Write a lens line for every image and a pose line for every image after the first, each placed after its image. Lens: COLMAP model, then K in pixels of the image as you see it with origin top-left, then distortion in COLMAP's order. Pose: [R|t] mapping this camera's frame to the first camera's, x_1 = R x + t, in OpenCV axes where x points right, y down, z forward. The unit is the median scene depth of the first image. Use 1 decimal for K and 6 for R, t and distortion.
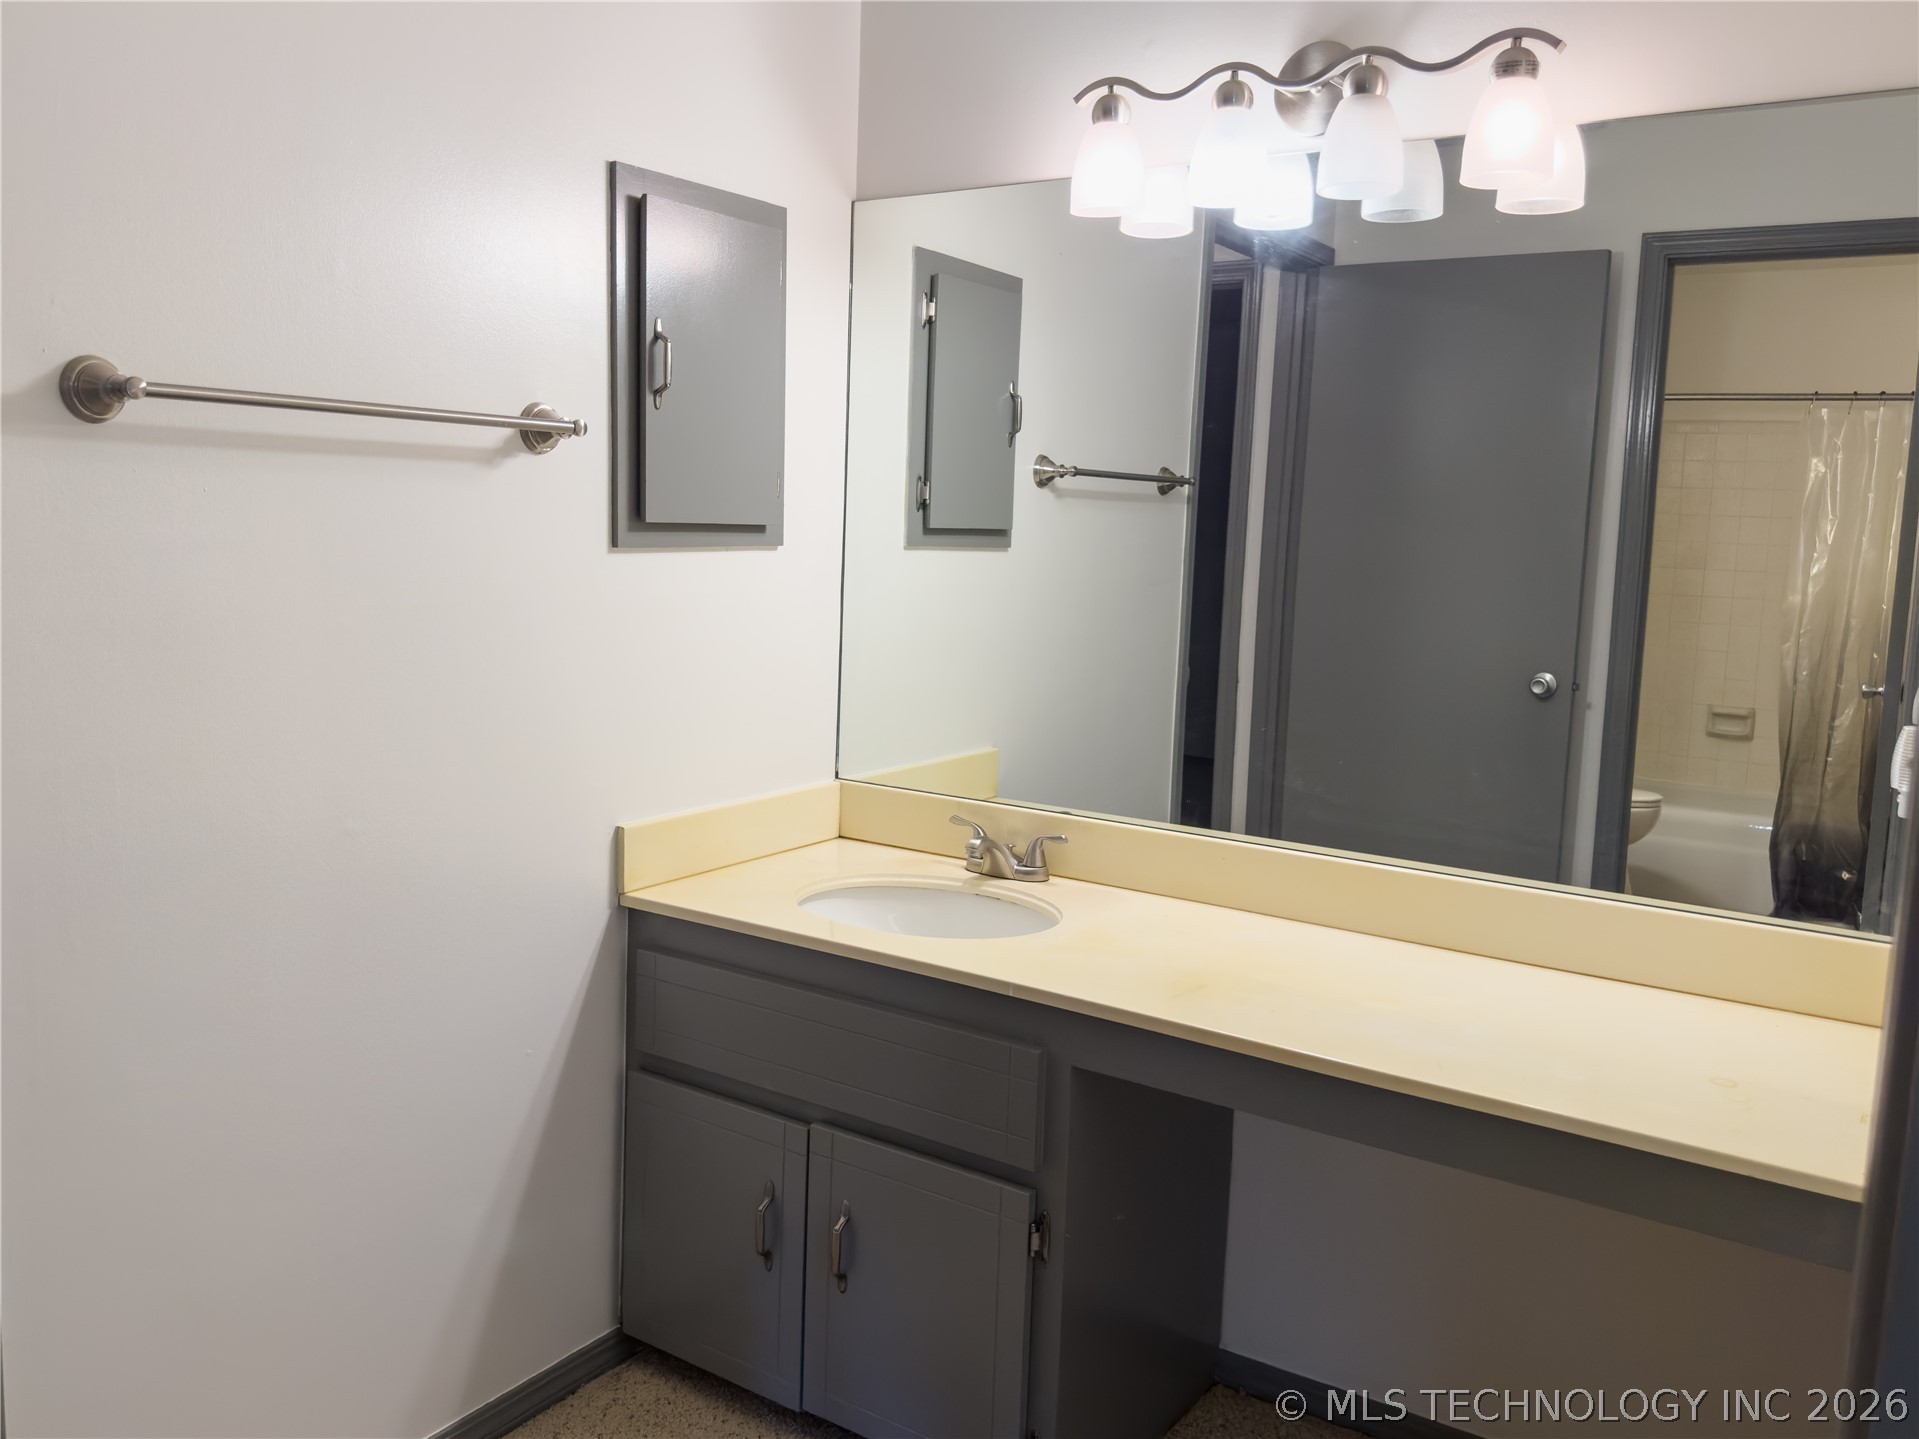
lens RADIAL K [[1506.9, 0, 888.3], [0, 1506.9, 716.8], [0, 0, 1]] dist [0.138088, -0.242606]
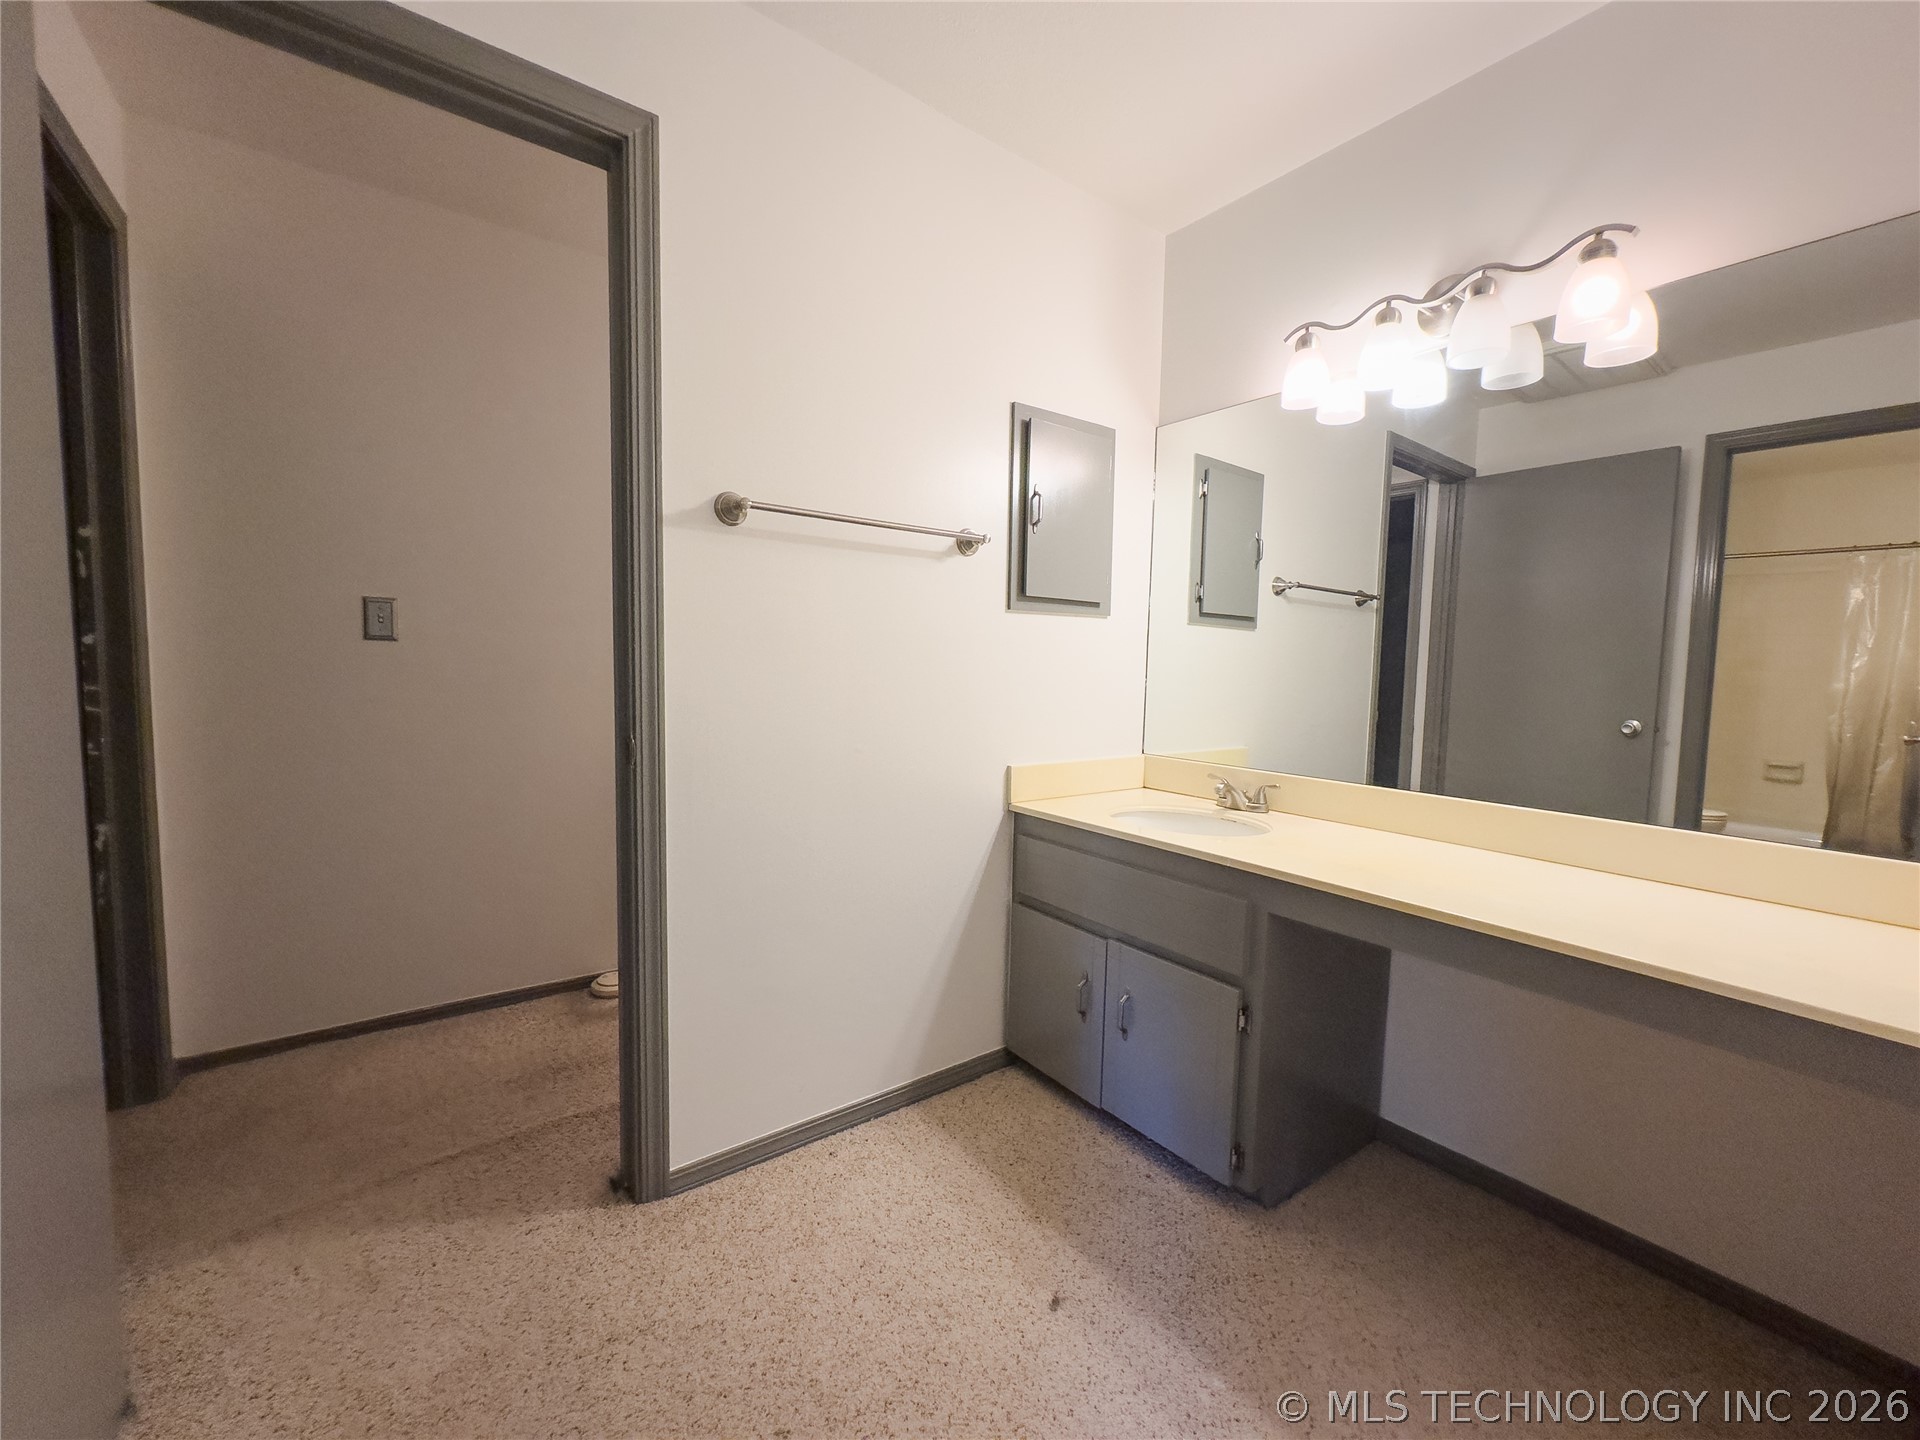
lens RADIAL K [[767.6, 0, 960.0], [0, 767.6, 720.0], [0, 0, 1]] dist [-0.002785, 0.000293]
pose [[0.949670, 0.014910, -0.312897, 0.047660], [-0.032569, 0.998153, -0.051289, 0.062076], [0.311554, 0.058898, 0.948401, 0.103530]]
